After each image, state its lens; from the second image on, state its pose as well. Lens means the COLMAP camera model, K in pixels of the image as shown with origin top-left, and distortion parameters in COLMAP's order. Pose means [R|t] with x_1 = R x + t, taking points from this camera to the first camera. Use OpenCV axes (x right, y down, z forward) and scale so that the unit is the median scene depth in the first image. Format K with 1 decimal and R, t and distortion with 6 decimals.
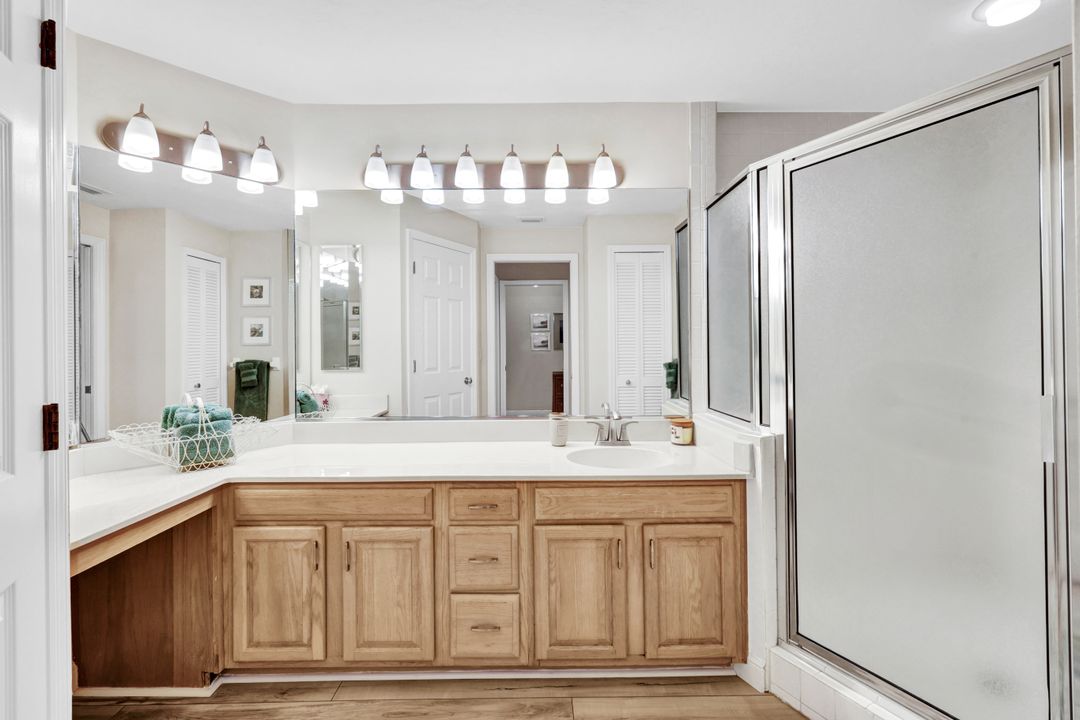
lens RADIAL K [[485.9, 0, 533.4], [0, 485.9, 333.4], [0, 0, 1]] dist [0.002935, 0.000249]
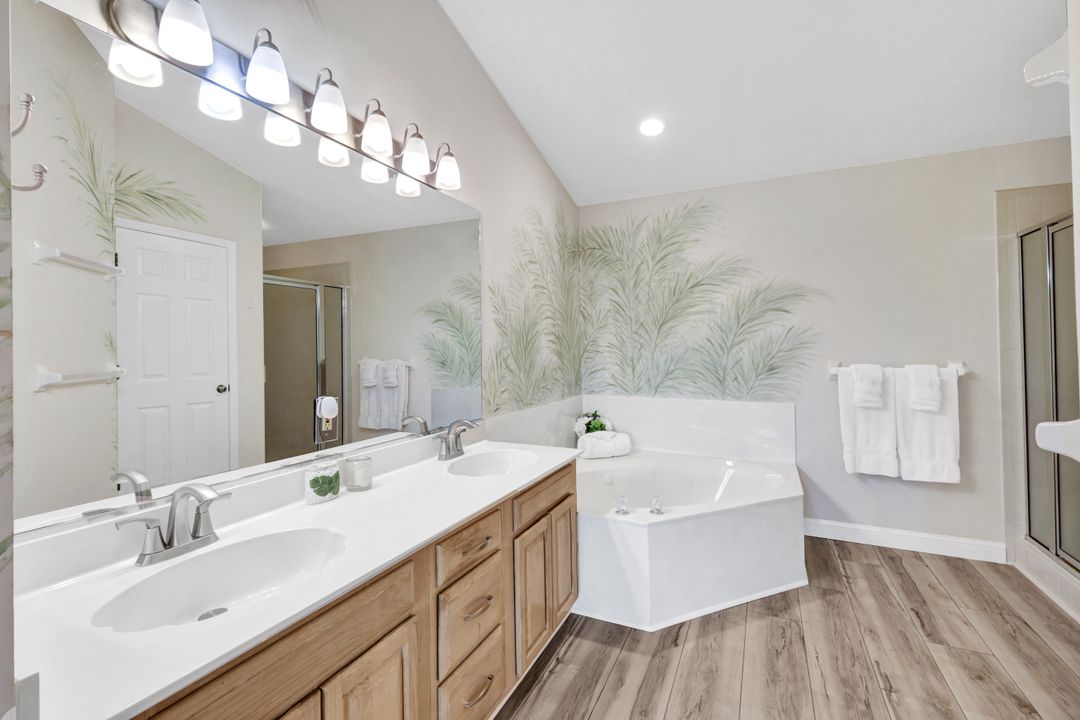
lens RADIAL K [[485.9, 0, 533.4], [0, 485.9, 333.4], [0, 0, 1]] dist [0.002935, 0.000249]
pose [[0.454729, 0.016650, 0.890474, -0.660638], [-0.005583, 0.999859, -0.015844, 0.000344], [-0.890612, 0.002233, 0.454758, 0.432637]]
